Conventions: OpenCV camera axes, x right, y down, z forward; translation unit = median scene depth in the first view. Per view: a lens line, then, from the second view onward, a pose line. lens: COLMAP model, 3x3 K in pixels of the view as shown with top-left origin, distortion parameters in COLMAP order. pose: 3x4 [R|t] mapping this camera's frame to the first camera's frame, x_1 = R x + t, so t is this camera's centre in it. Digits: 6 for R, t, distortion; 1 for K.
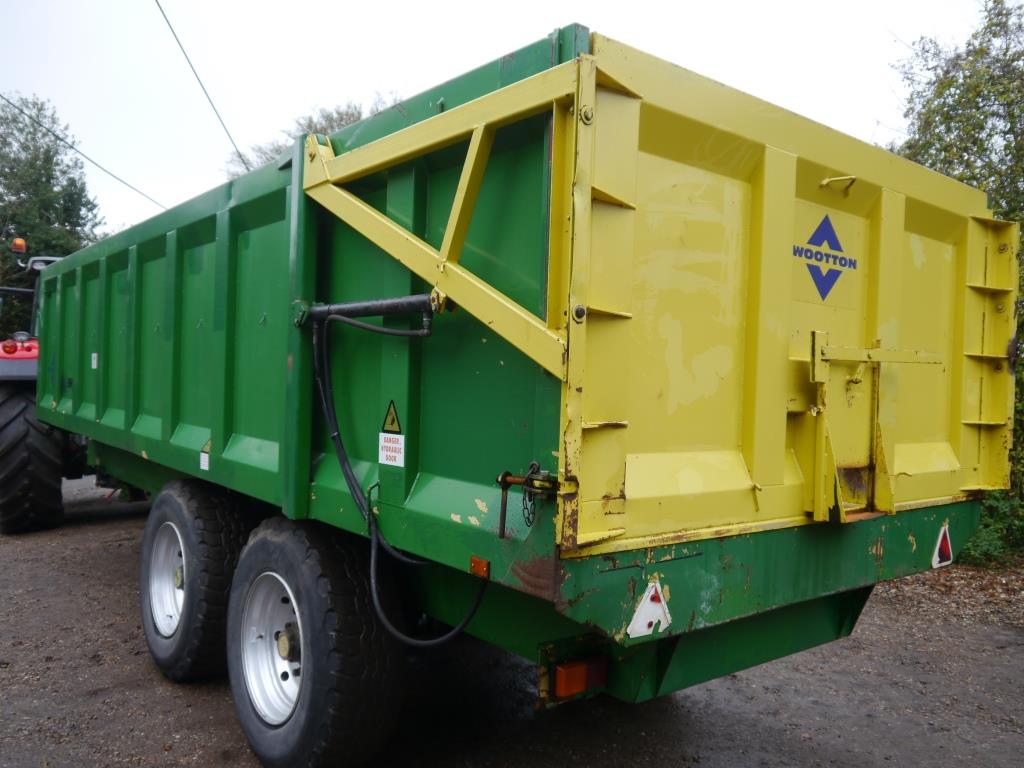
lens RADIAL K [[848.2, 0, 510.1], [0, 848.2, 381.5], [0, 0, 1]] dist [-0.031183, 0.005443]
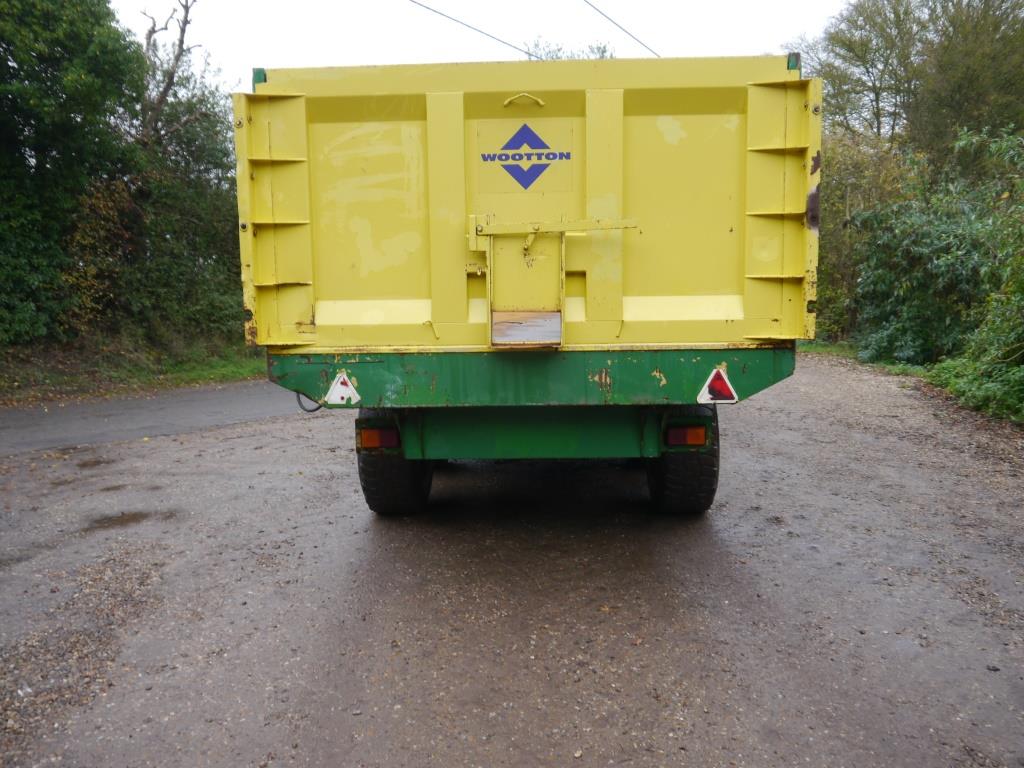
lens RADIAL K [[848.2, 0, 510.7], [0, 848.2, 382.5], [0, 0, 1]] dist [-0.031183, 0.005443]
pose [[0.743906, 0.036331, -0.667296, 1.317316], [0.043179, 0.993822, 0.102244, 0.074733], [0.666888, -0.104873, 0.737741, -0.050475]]
